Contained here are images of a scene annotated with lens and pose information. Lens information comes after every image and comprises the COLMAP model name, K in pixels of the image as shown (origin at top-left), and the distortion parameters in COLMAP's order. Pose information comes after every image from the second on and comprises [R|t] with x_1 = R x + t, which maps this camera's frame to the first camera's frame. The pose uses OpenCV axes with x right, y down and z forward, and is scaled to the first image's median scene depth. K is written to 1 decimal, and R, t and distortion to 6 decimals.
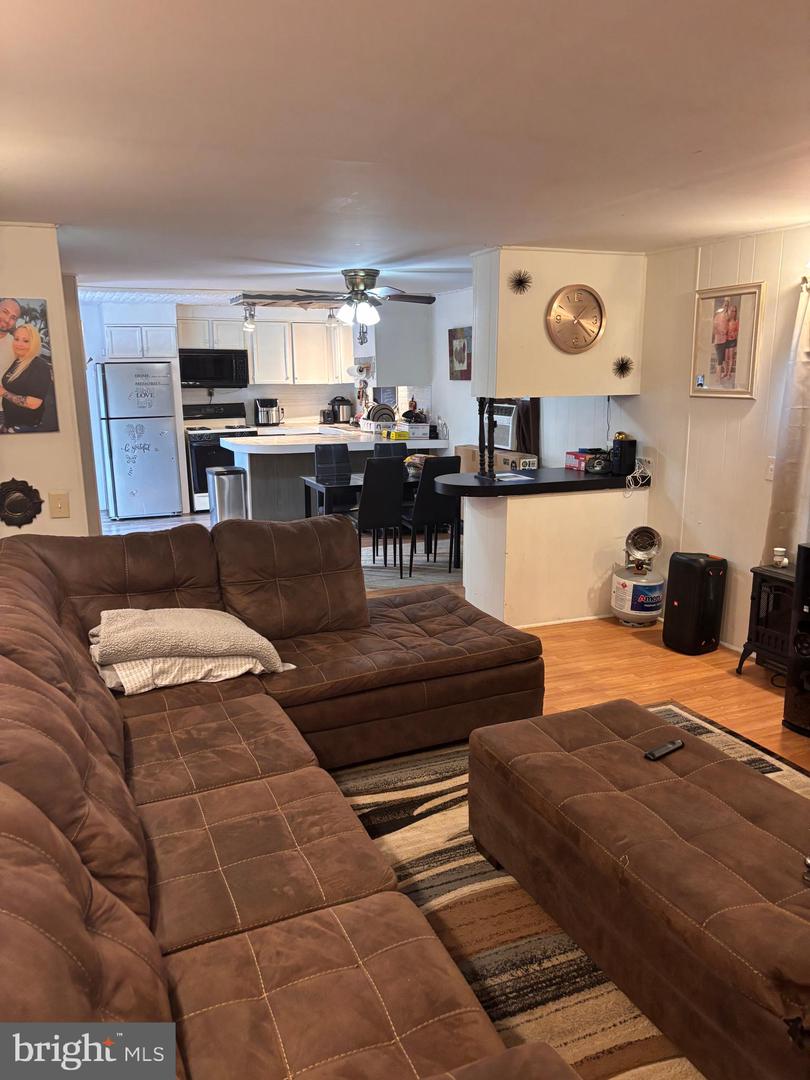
lens RADIAL K [[819.5, 0, 416.4], [0, 819.5, 543.6], [0, 0, 1]] dist [0.029344, -0.032877]
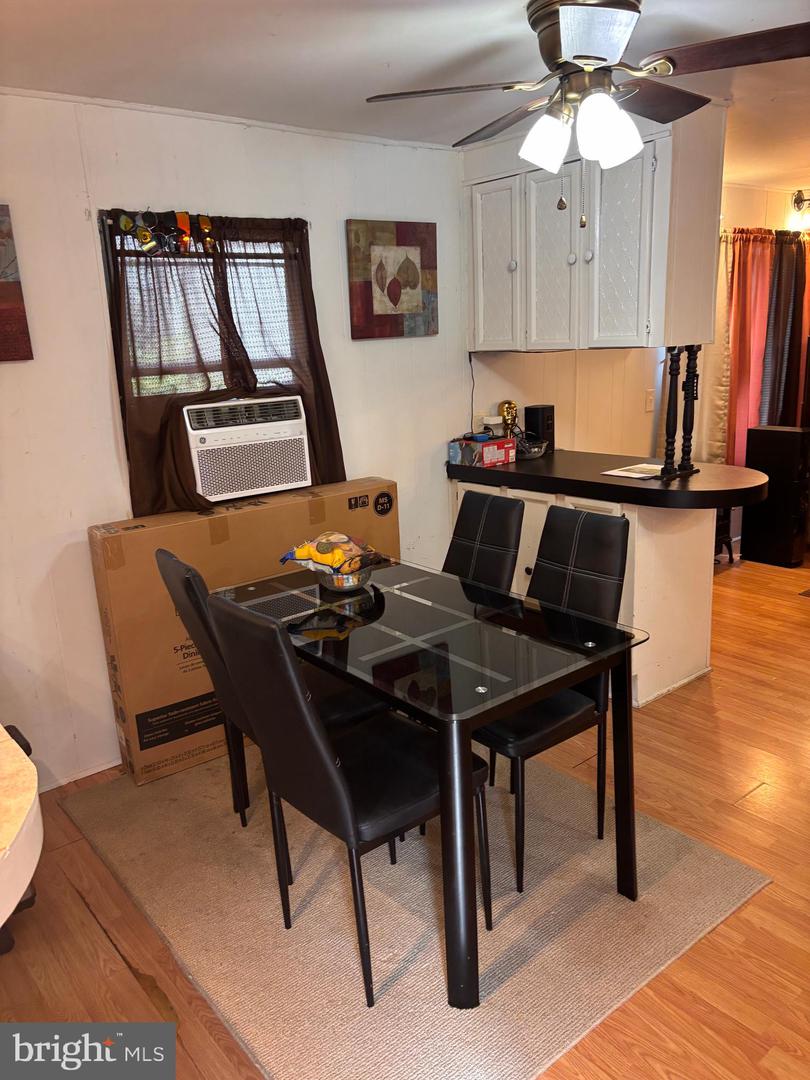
lens RADIAL K [[819.5, 0, 398.7], [0, 819.5, 541.8], [0, 0, 1]] dist [0.029344, -0.032877]
pose [[-0.255886, -0.231145, 0.938666, -0.584507], [0.246045, 0.923444, 0.294470, -0.339627], [-0.934871, 0.306305, -0.179425, 1.651601]]
